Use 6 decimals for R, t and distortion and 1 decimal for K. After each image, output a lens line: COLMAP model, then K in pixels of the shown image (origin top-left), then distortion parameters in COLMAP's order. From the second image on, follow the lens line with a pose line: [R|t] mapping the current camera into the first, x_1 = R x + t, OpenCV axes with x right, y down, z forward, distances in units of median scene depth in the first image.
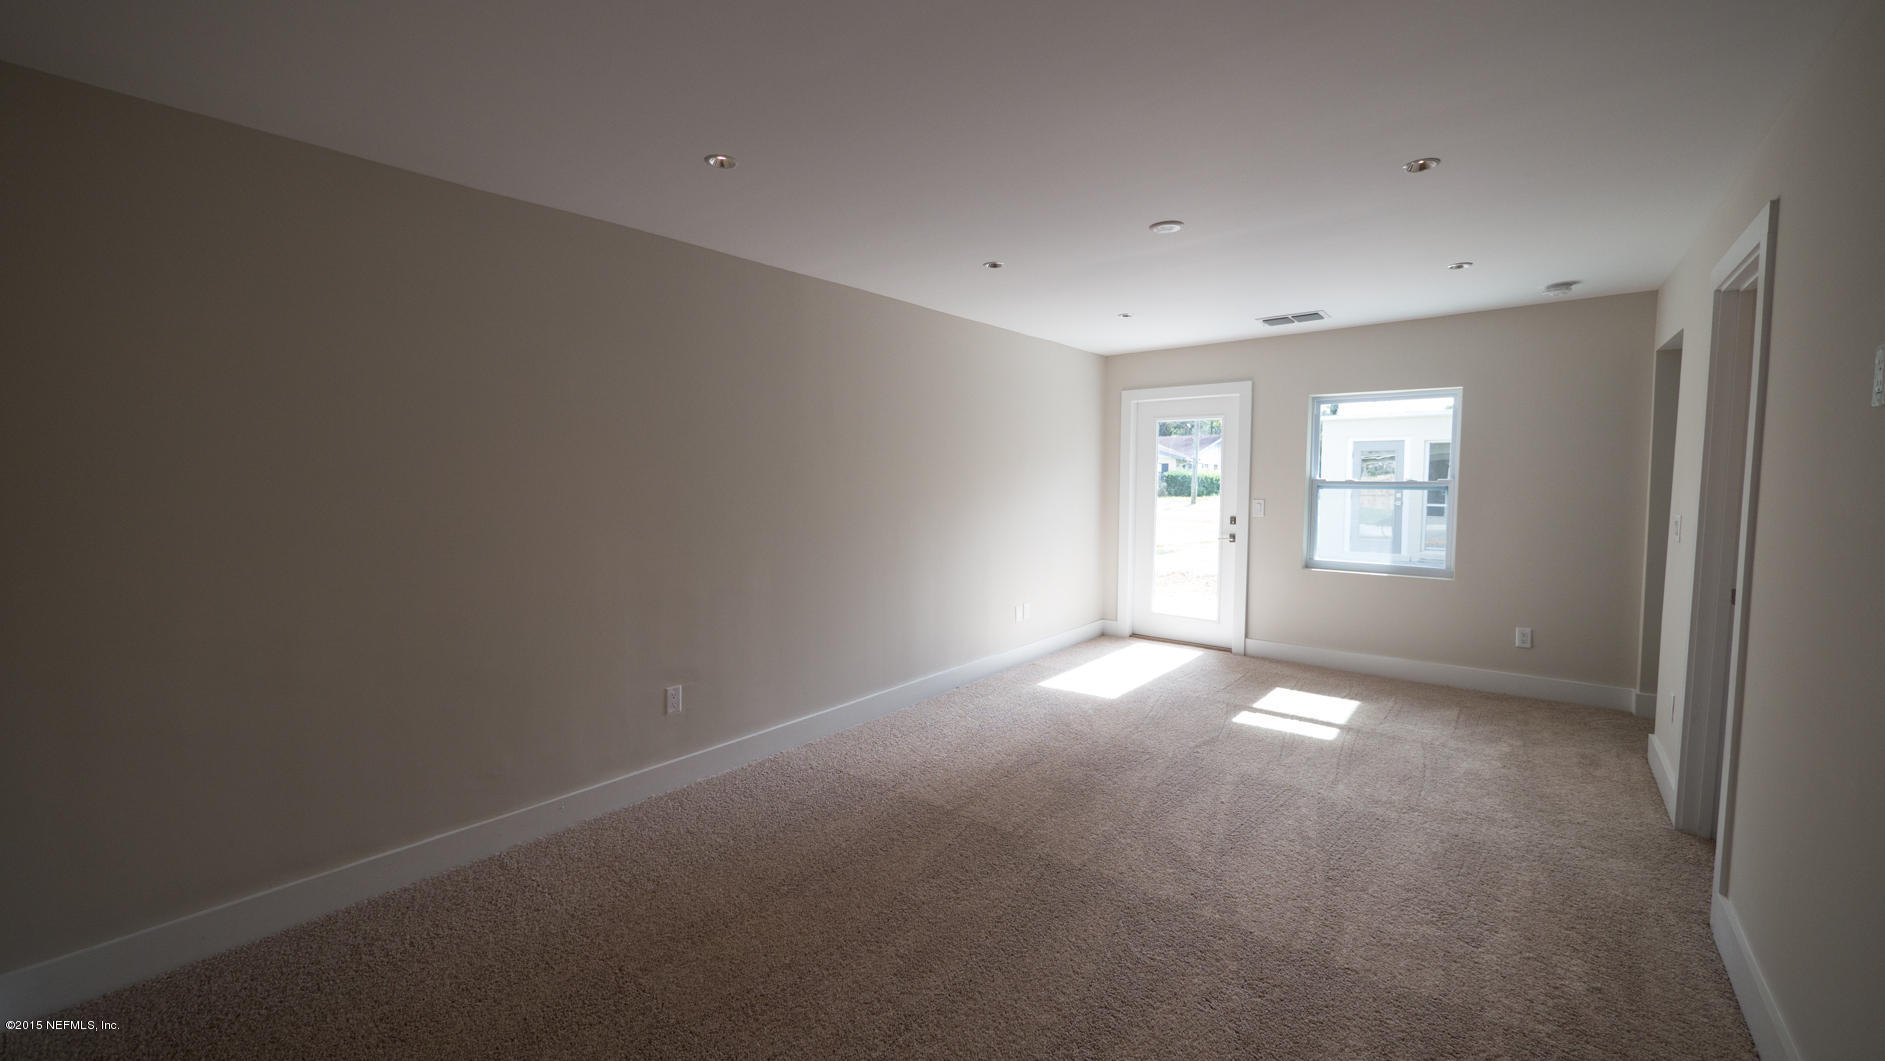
lens RADIAL K [[718.6, 0, 946.7], [0, 718.6, 526.8], [0, 0, 1]] dist [-0.008114, 0.000606]
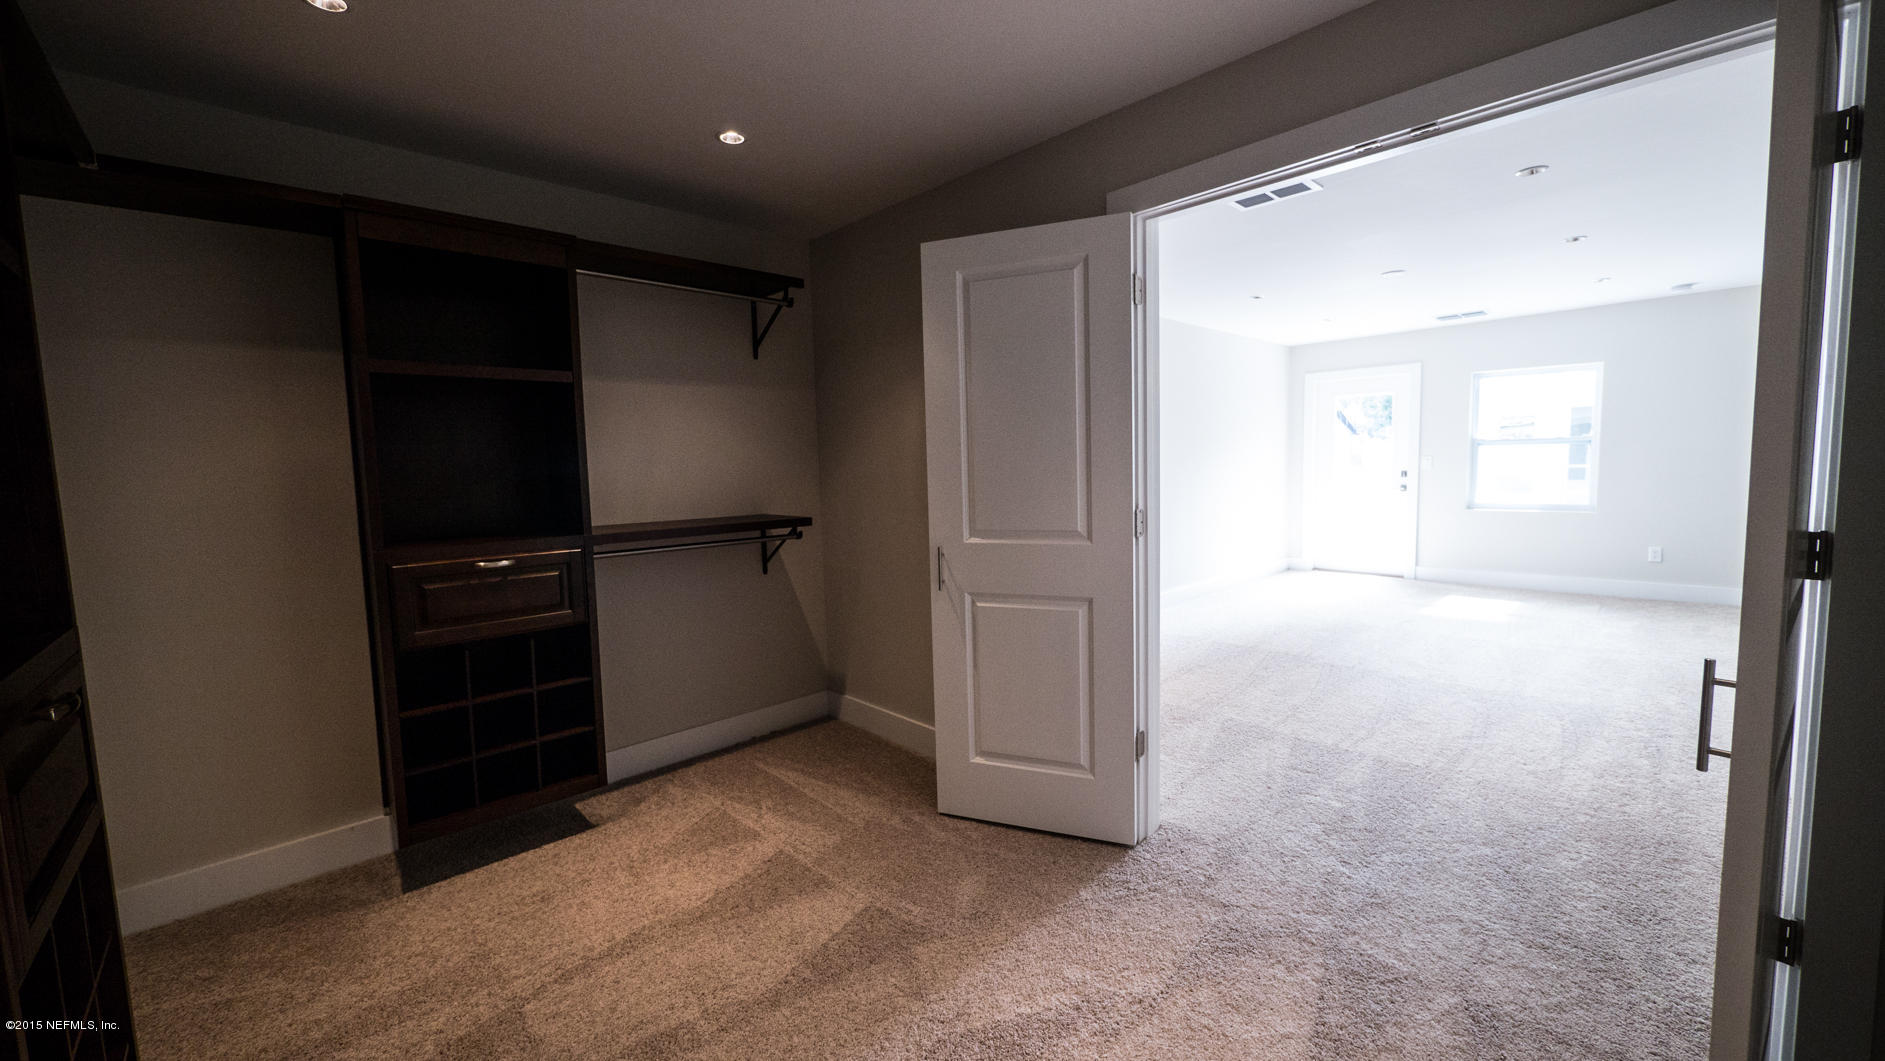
lens RADIAL K [[718.6, 0, 945.7], [0, 718.6, 528.9], [0, 0, 1]] dist [-0.008114, 0.000606]
pose [[0.992385, -0.016546, -0.122061, -0.264685], [0.019564, 0.999531, 0.023566, 0.045075], [0.121614, -0.025774, 0.992243, -0.372996]]
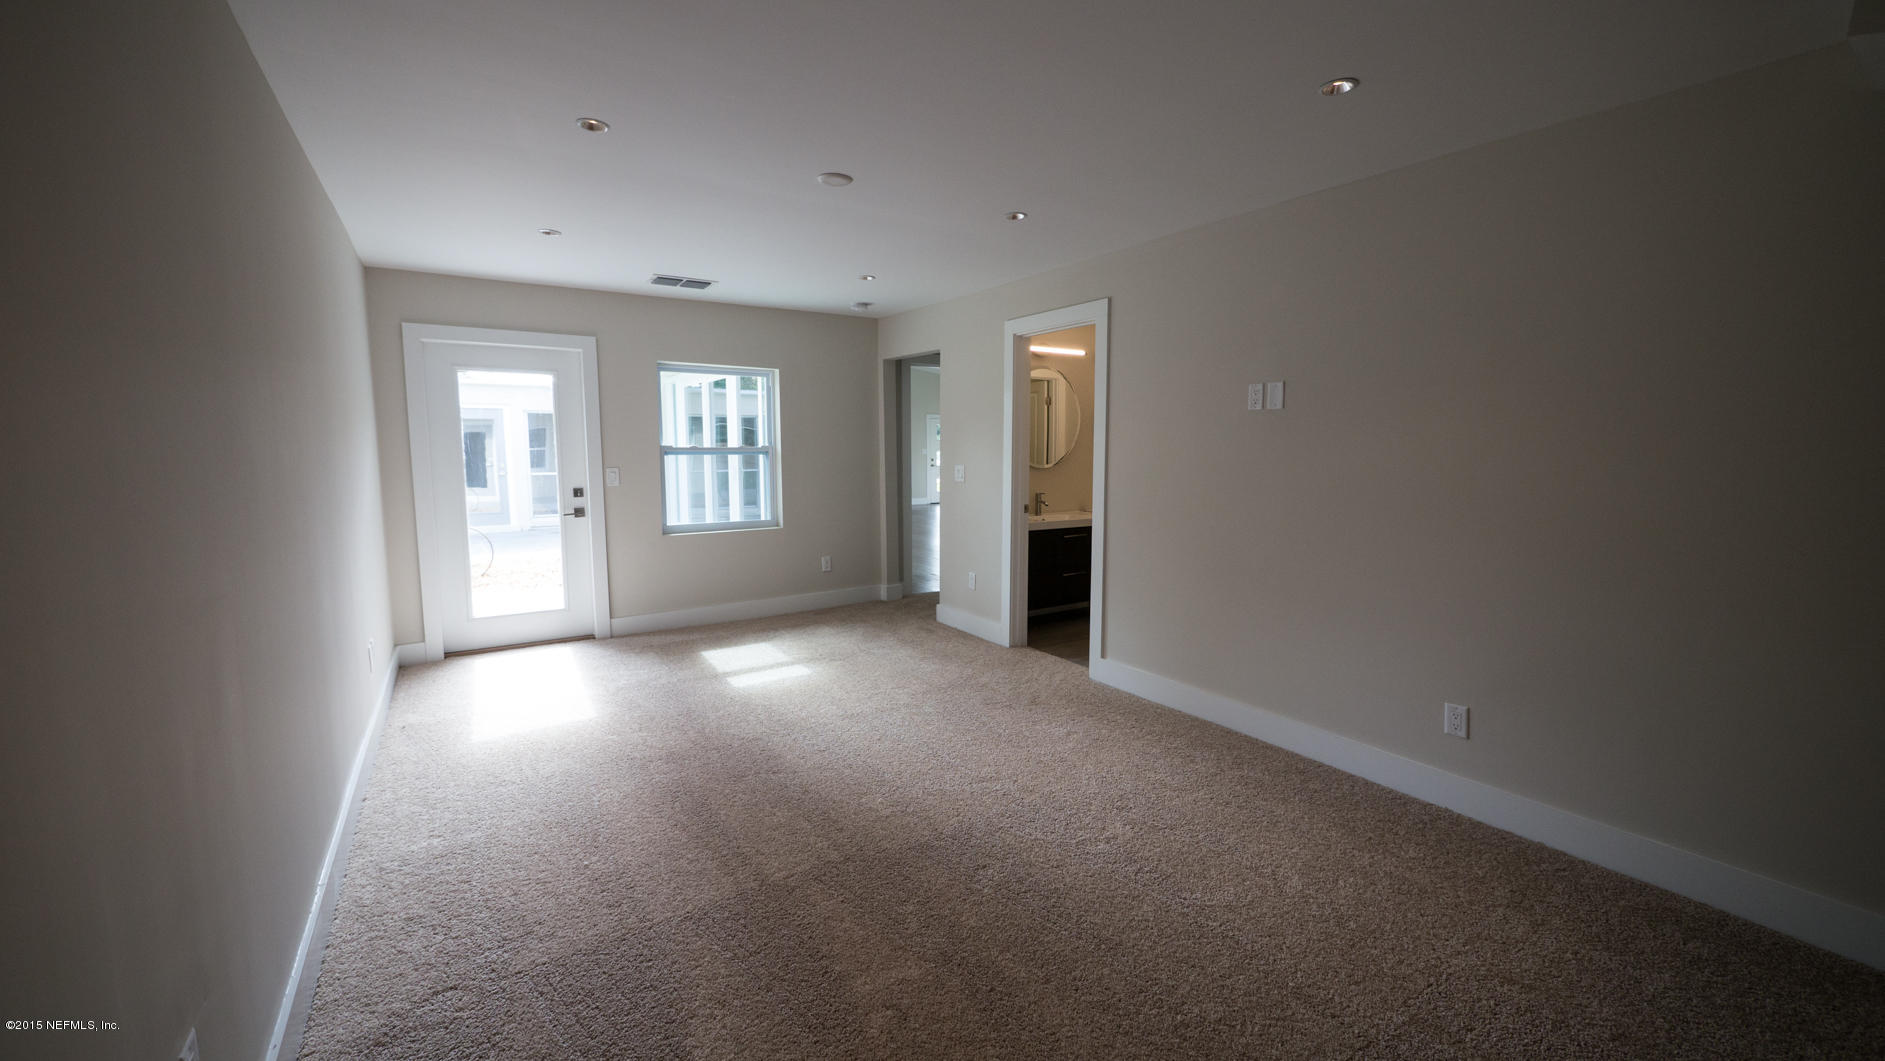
lens RADIAL K [[718.6, 0, 948.2], [0, 718.6, 525.0], [0, 0, 1]] dist [-0.008114, 0.000606]
pose [[0.291692, -0.103819, 0.950861, -0.335437], [0.069676, 0.993757, 0.087129, -0.015402], [-0.953971, 0.040837, 0.297105, 0.320114]]
